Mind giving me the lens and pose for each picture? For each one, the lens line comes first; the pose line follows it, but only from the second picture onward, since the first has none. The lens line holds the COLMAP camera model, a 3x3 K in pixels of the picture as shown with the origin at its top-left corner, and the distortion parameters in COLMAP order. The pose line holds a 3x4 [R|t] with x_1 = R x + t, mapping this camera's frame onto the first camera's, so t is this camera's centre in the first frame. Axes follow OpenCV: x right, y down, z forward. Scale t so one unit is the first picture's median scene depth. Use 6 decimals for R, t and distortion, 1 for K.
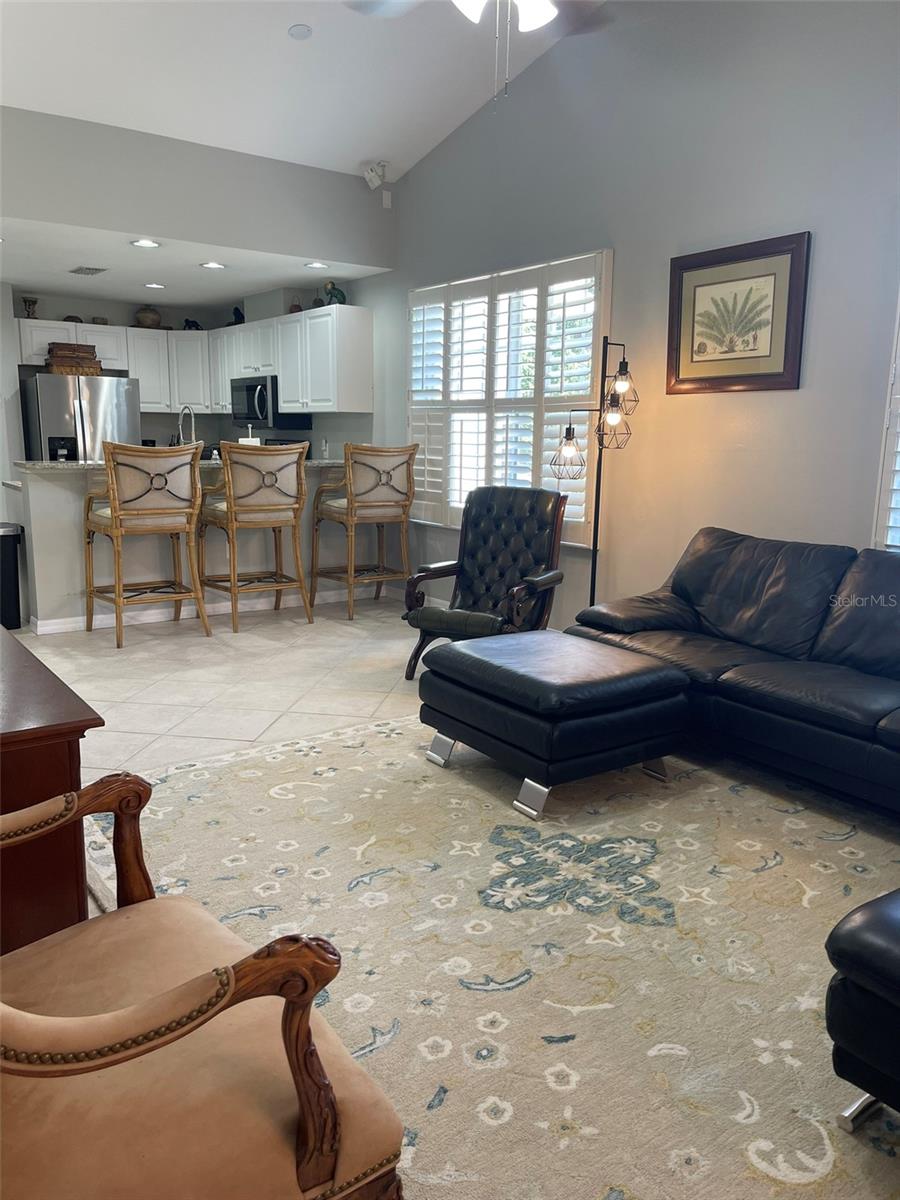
lens RADIAL K [[904.0, 0, 447.3], [0, 904.0, 602.8], [0, 0, 1]] dist [0.037287, -0.006273]
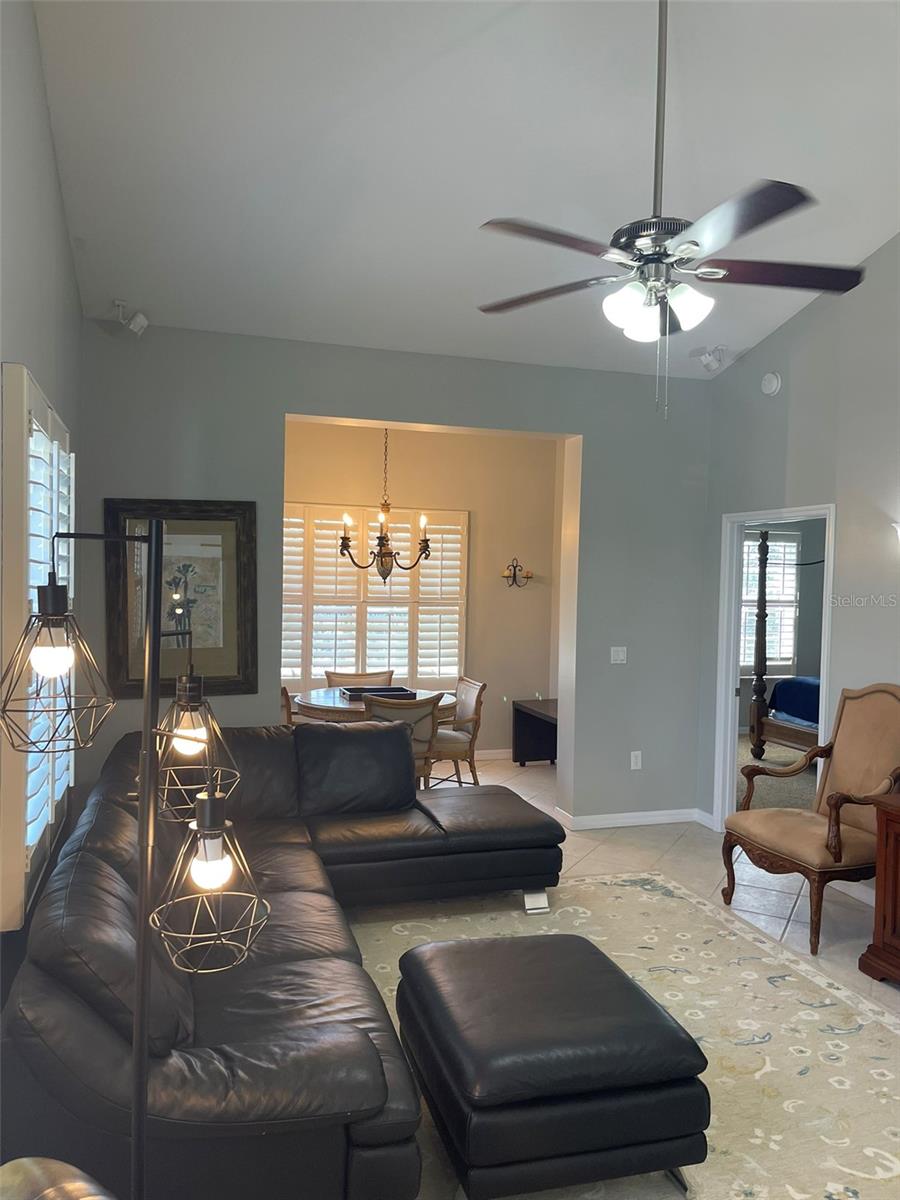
lens RADIAL K [[900.1, 0, 446.5], [0, 900.1, 605.6], [0, 0, 1]] dist [0.073020, -0.106635]
pose [[-0.944419, -0.044174, 0.325764, -0.052077], [0.028047, 0.976492, 0.213723, -0.431187], [-0.327547, 0.210981, -0.920978, 1.669895]]
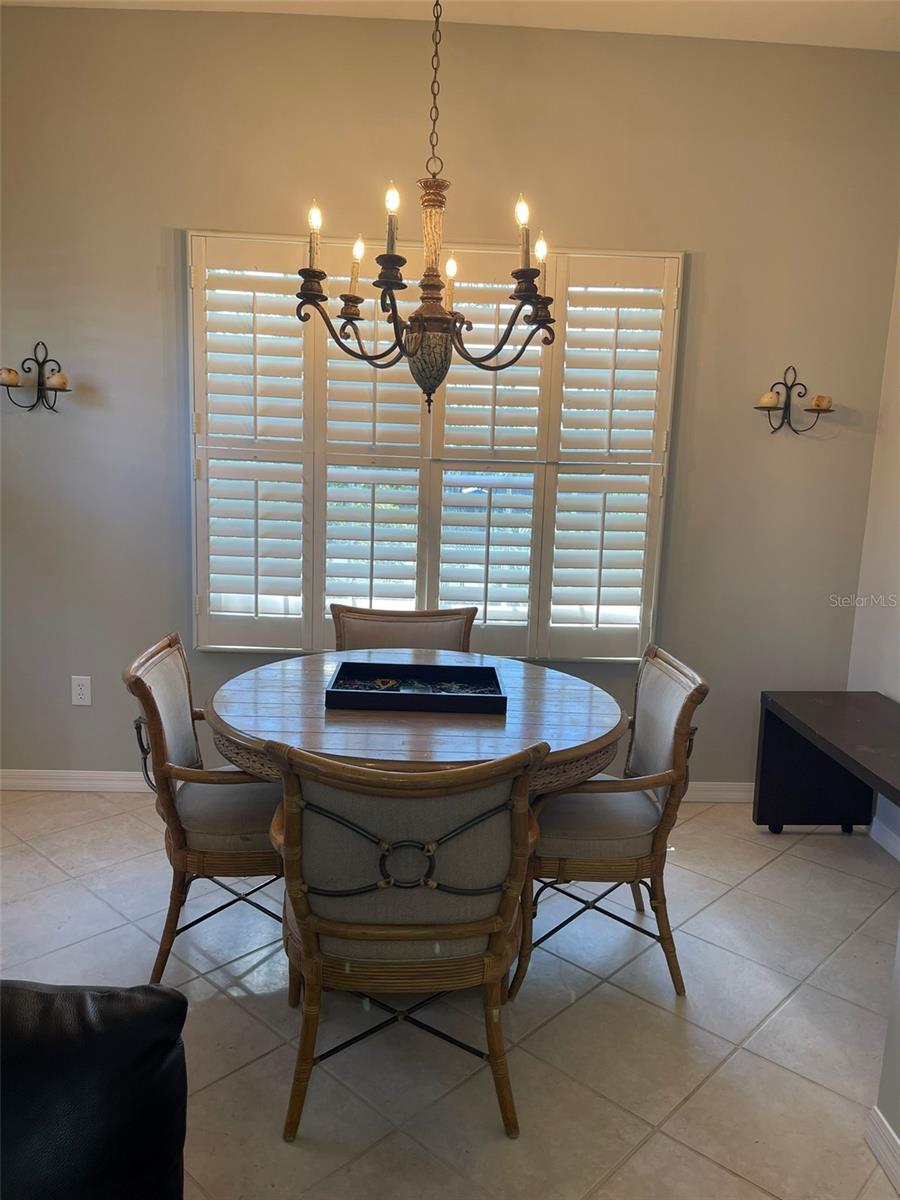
lens RADIAL K [[876.2, 0, 450.0], [0, 876.2, 600.0], [0, 0, 1]] dist [0.050716, -0.000777]
pose [[-0.820044, -0.134077, 0.556373, 0.276066], [0.063332, 0.944939, 0.321061, -0.137168], [-0.568786, 0.298520, -0.766400, 0.477813]]
